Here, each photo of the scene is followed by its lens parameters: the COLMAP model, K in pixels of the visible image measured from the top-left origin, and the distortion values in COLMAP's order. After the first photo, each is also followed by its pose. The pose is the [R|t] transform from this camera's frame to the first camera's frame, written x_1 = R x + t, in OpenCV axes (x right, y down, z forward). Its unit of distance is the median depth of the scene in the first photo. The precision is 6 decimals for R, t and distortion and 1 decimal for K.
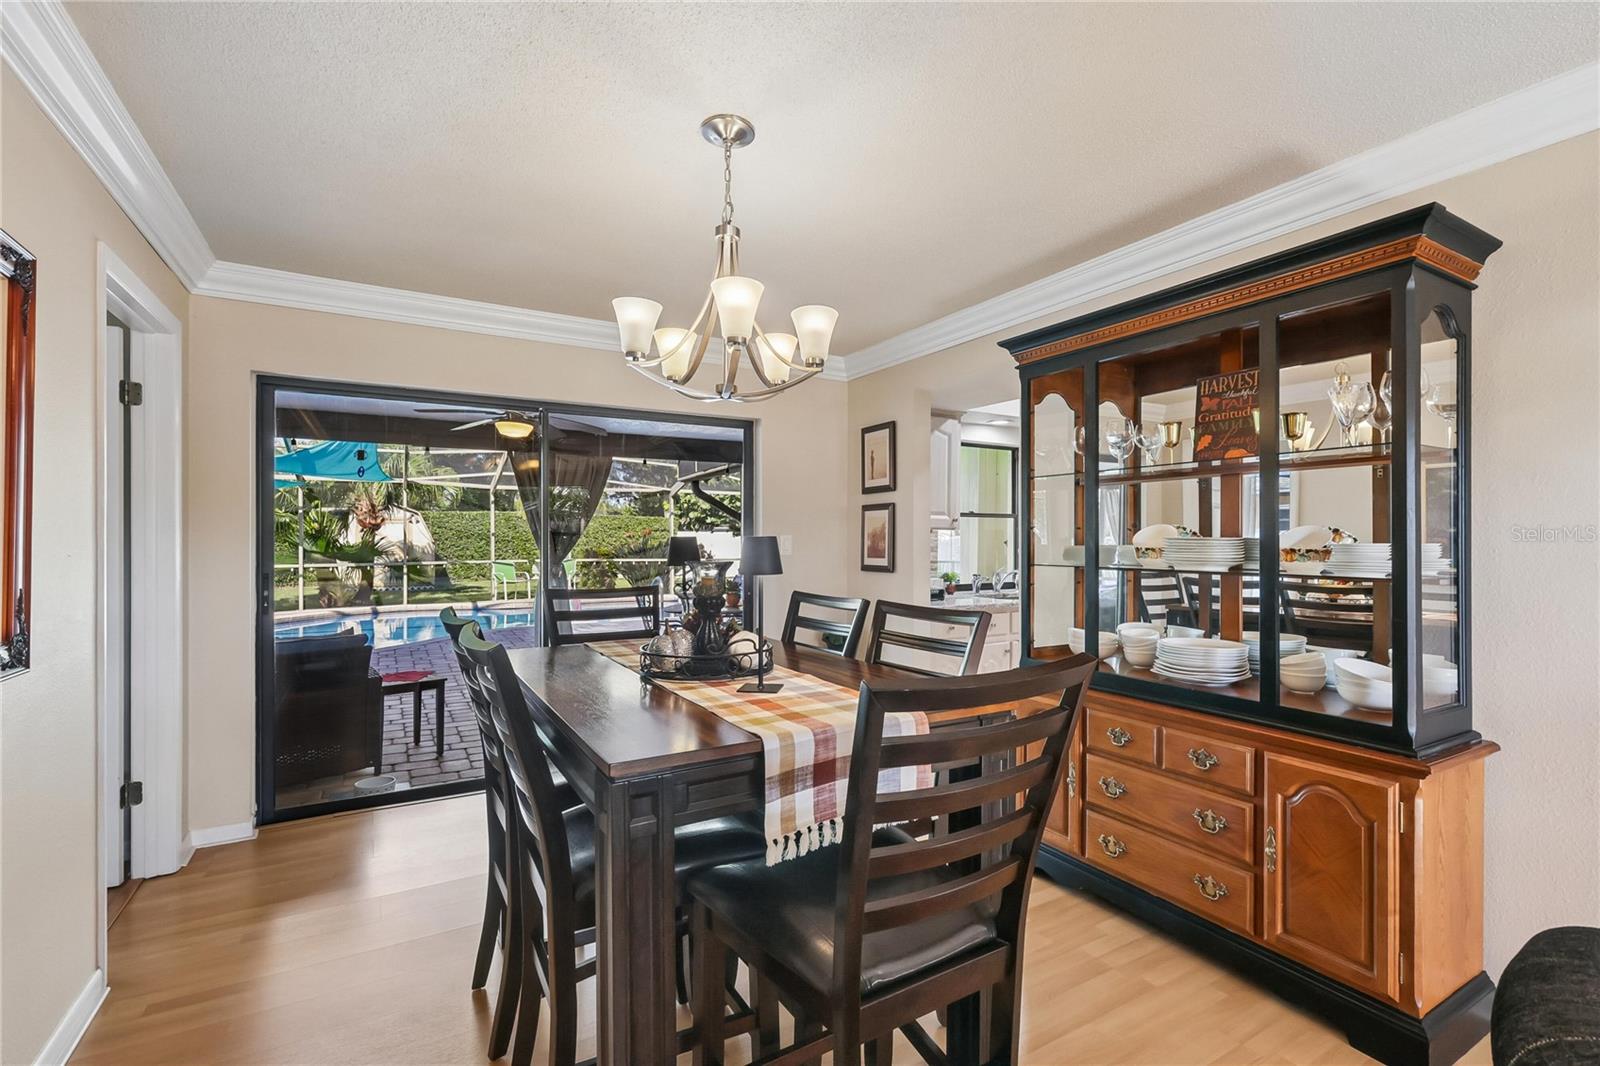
lens RADIAL K [[719.2, 0, 812.6], [0, 719.2, 535.8], [0, 0, 1]] dist [-0.002836, -0.000039]
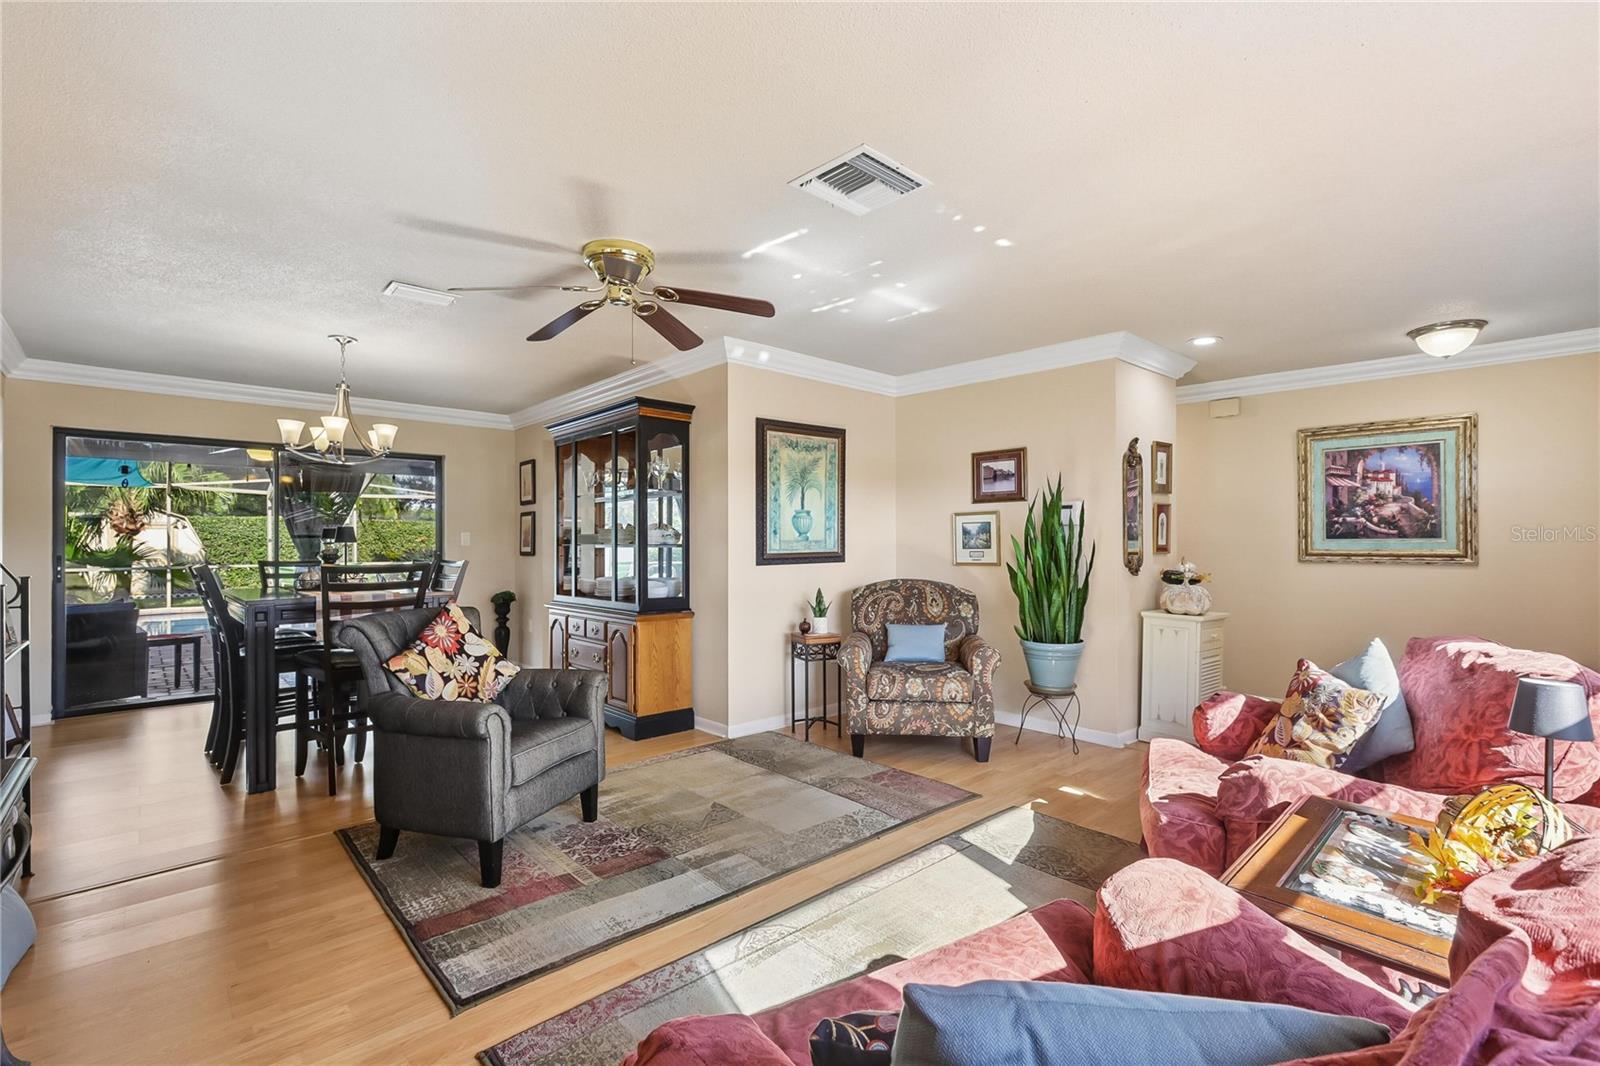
lens RADIAL K [[697.7, 0, 800.9], [0, 697.7, 539.2], [0, 0, 1]] dist [0.003364, 0.000945]
pose [[0.976405, -0.002733, 0.215932, 0.093885], [0.003809, 0.999982, -0.004566, 0.006489], [-0.215915, 0.005280, 0.976398, -0.163256]]
